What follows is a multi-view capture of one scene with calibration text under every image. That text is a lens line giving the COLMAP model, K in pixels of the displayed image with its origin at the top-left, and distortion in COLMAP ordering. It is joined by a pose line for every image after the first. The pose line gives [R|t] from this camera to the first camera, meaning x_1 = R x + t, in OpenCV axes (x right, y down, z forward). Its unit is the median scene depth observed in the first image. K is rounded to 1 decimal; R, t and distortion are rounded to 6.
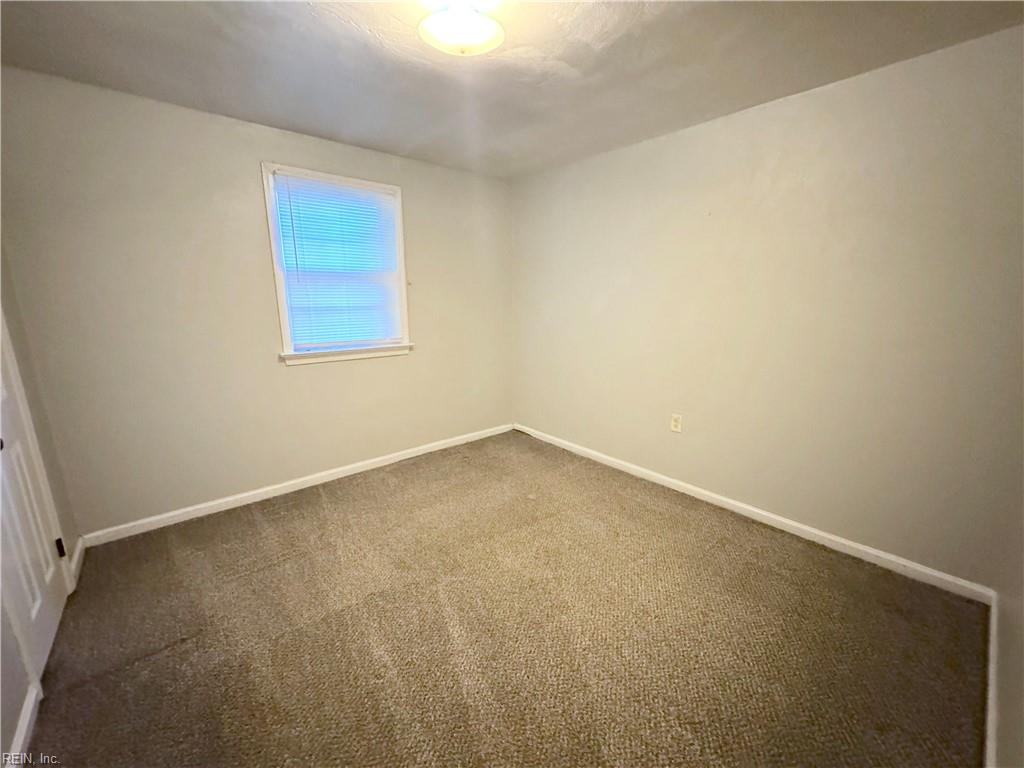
lens RADIAL K [[408.9, 0, 511.9], [0, 408.9, 384.8], [0, 0, 1]] dist [-0.001629, -0.000127]
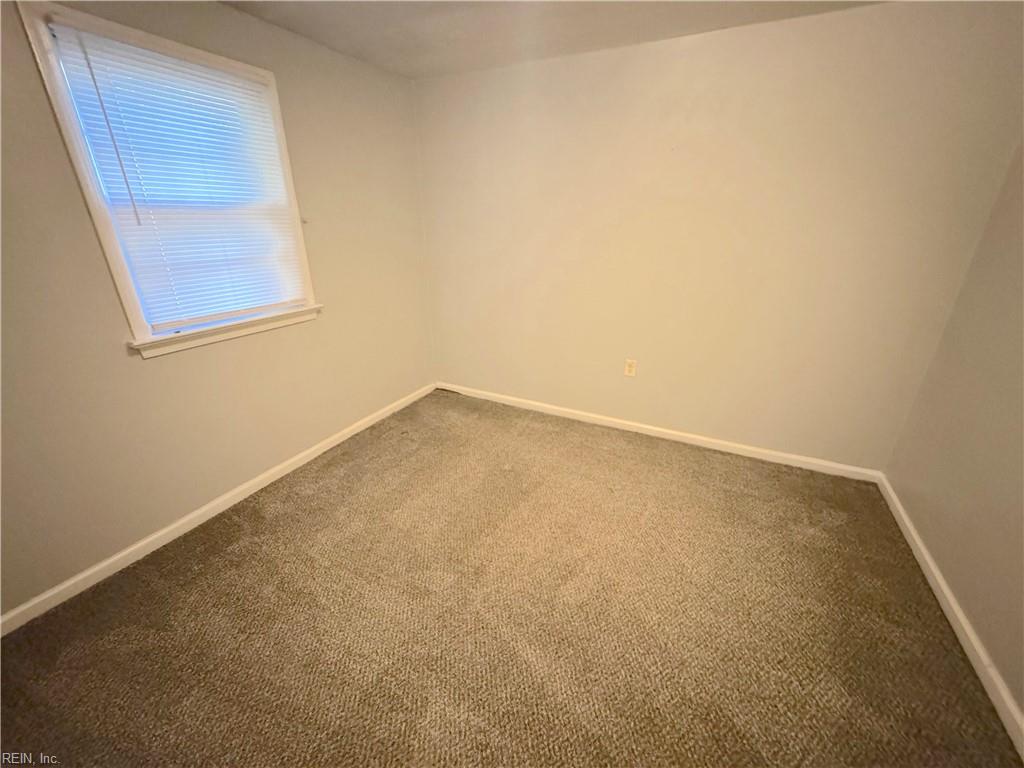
lens RADIAL K [[408.9, 0, 511.9], [0, 408.9, 384.8], [0, 0, 1]] dist [-0.001629, -0.000127]
pose [[0.923170, -0.142822, 0.356874, -0.244315], [0.079513, 0.979284, 0.186226, -0.080224], [-0.376079, -0.143542, 0.915402, 0.175052]]
